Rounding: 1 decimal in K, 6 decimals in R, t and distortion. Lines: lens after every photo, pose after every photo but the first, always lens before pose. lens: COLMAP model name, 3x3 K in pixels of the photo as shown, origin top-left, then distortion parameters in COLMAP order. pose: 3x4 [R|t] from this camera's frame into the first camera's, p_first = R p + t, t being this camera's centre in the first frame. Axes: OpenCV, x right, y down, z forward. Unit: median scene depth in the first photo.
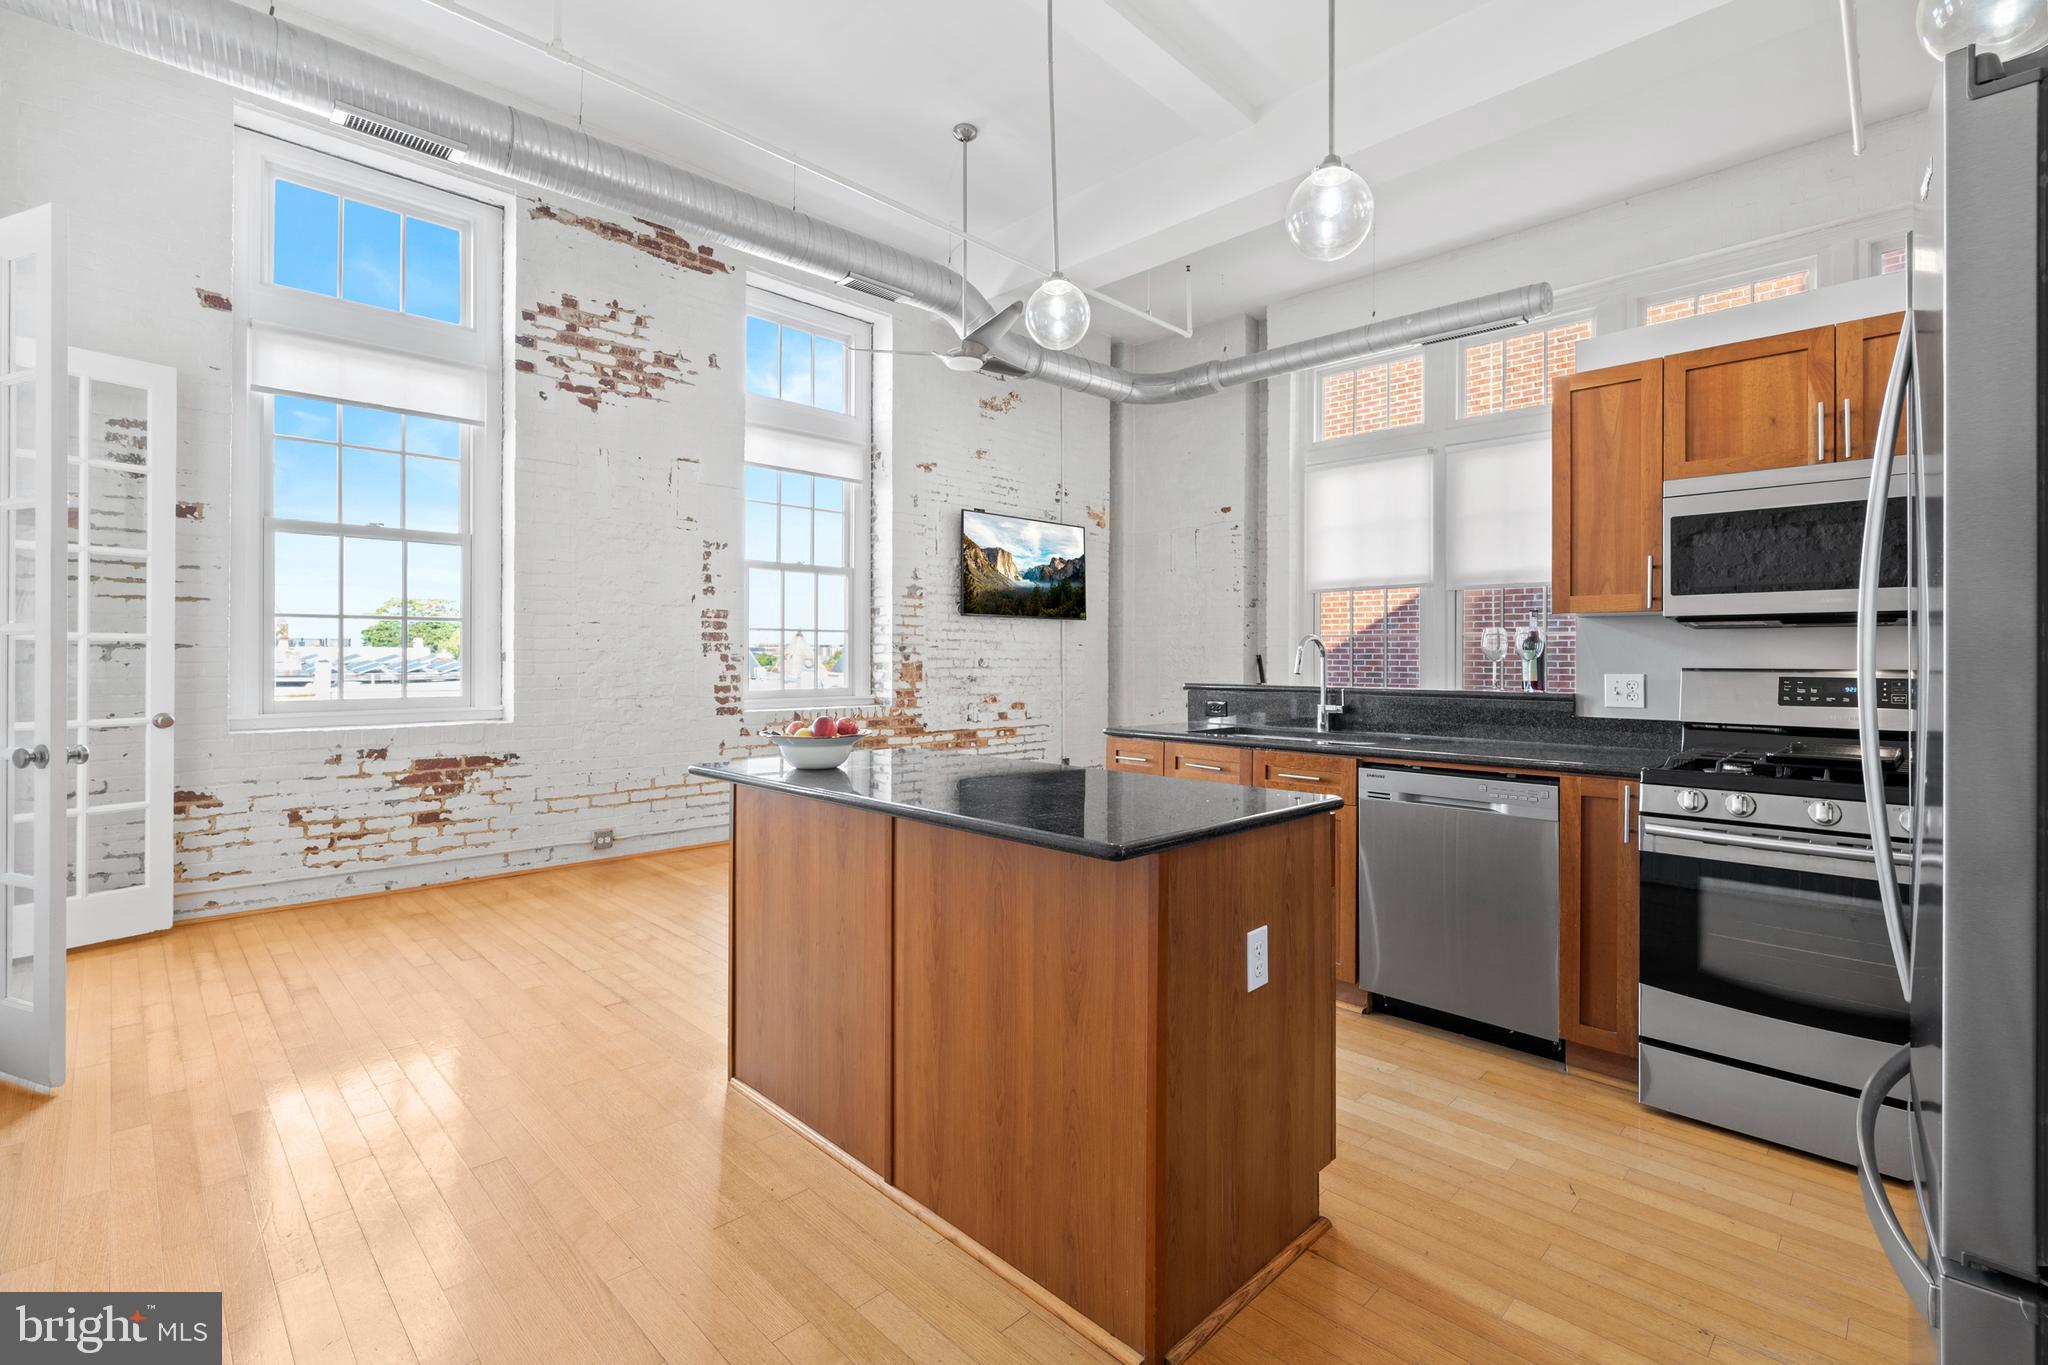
lens RADIAL K [[911.5, 0, 1028.7], [0, 911.5, 666.1], [0, 0, 1]] dist [-0.010704, 0.001449]
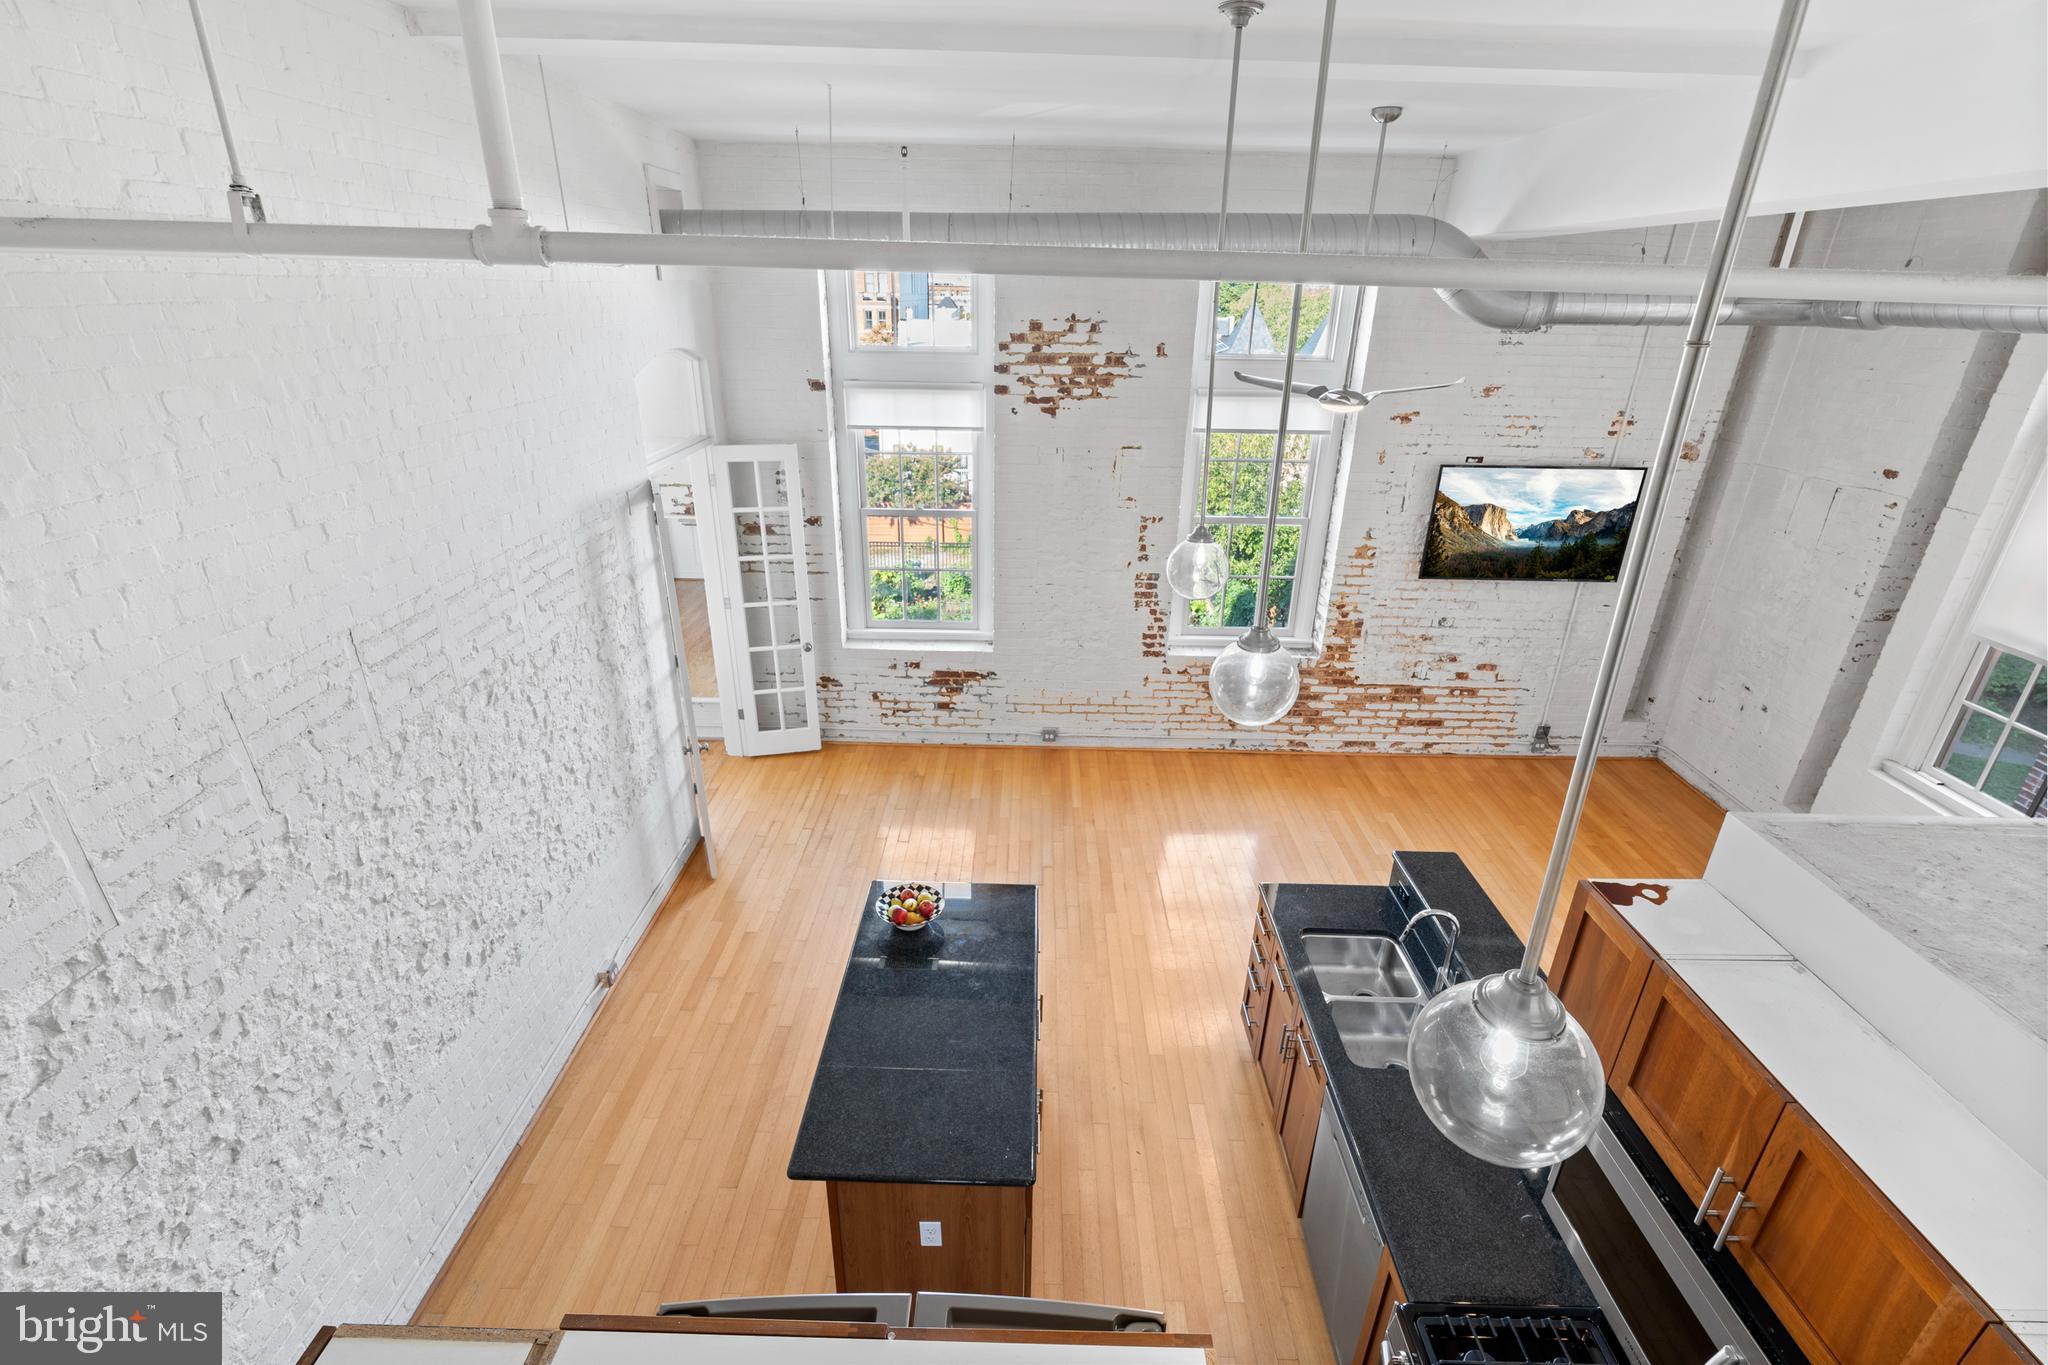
lens RADIAL K [[911.5, 0, 1031.9], [0, 911.5, 682.9], [0, 0, 1]] dist [-0.010704, 0.001449]
pose [[0.693252, 0.303697, -0.653583, 0.362198], [-0.017175, 0.913582, 0.406292, -0.405145], [0.720491, -0.270437, 0.638558, 0.098796]]
